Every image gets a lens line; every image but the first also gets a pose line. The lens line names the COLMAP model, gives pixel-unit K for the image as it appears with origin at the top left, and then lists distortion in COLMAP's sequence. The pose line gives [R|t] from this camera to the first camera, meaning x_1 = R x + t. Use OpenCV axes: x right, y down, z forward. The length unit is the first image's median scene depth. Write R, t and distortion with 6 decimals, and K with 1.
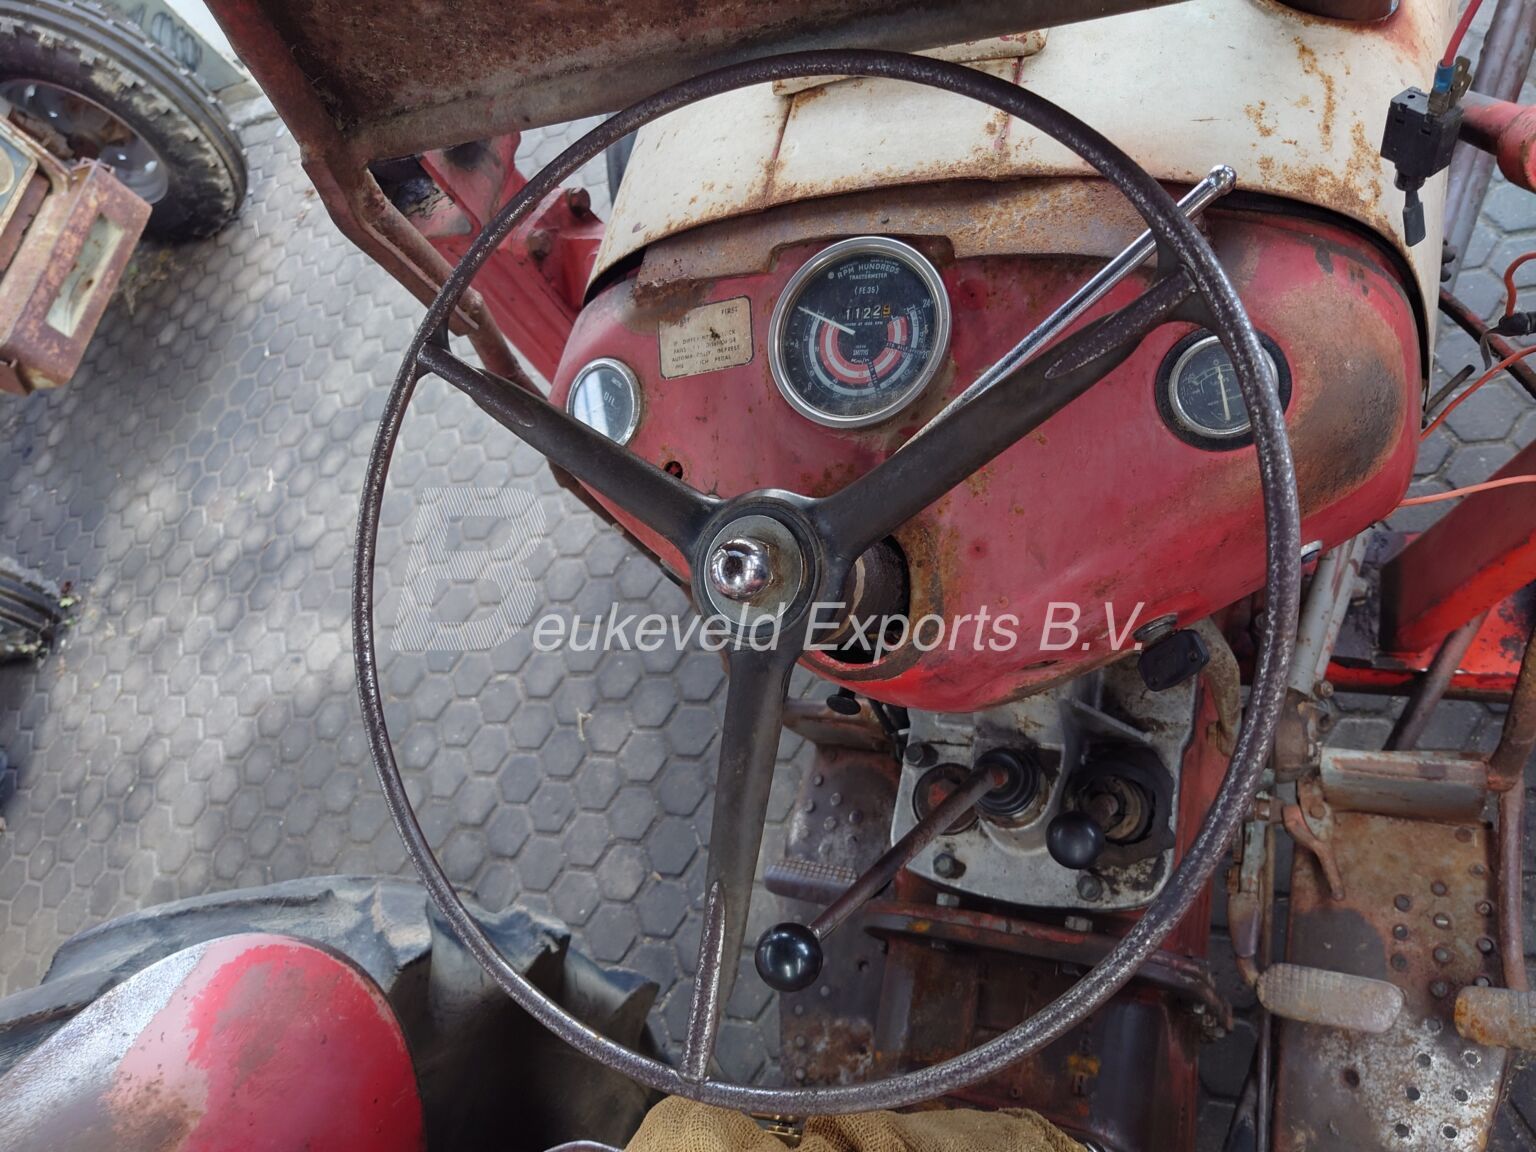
lens RADIAL K [[1140.4, 0, 768.0], [0, 1140.4, 576.0], [0, 0, 1]] dist [0.003723, 0.006747]
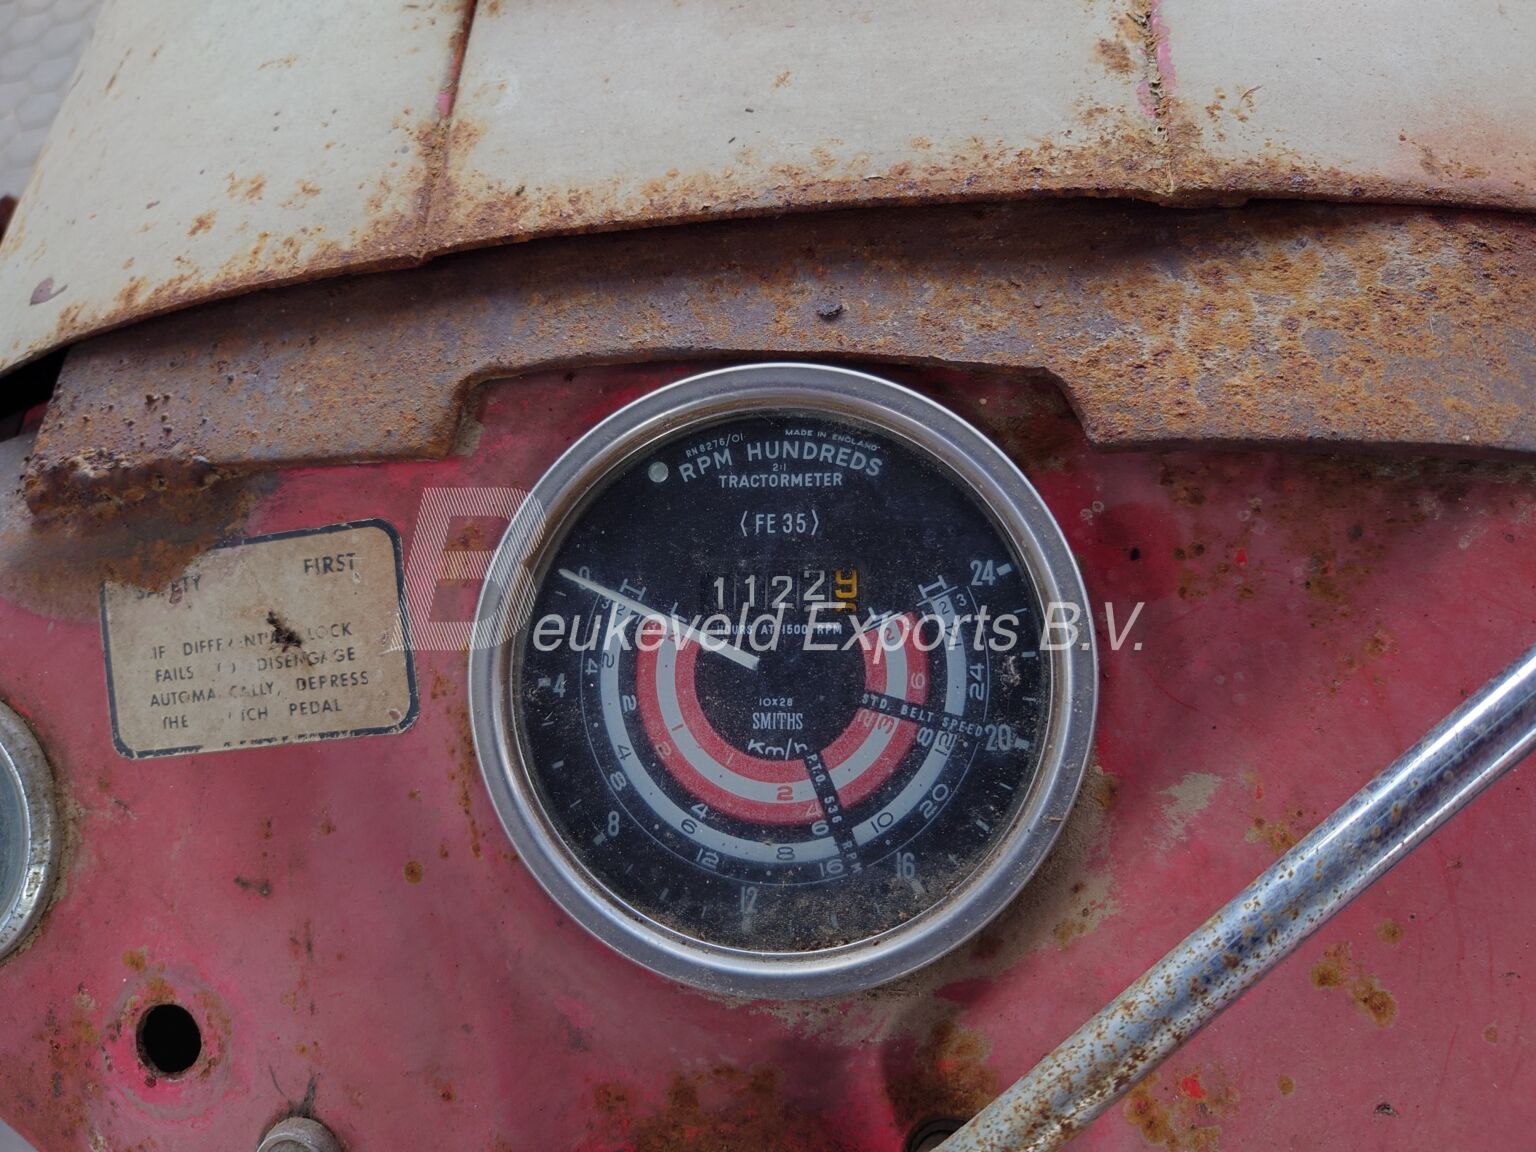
lens RADIAL K [[1140.4, 0, 768.0], [0, 1140.4, 576.0], [0, 0, 1]] dist [0.003723, 0.006747]
pose [[0.947794, -0.049688, 0.314987, -0.018781], [0.060777, 0.997826, -0.025475, -0.224886], [-0.313037, 0.043289, 0.948754, 0.687466]]
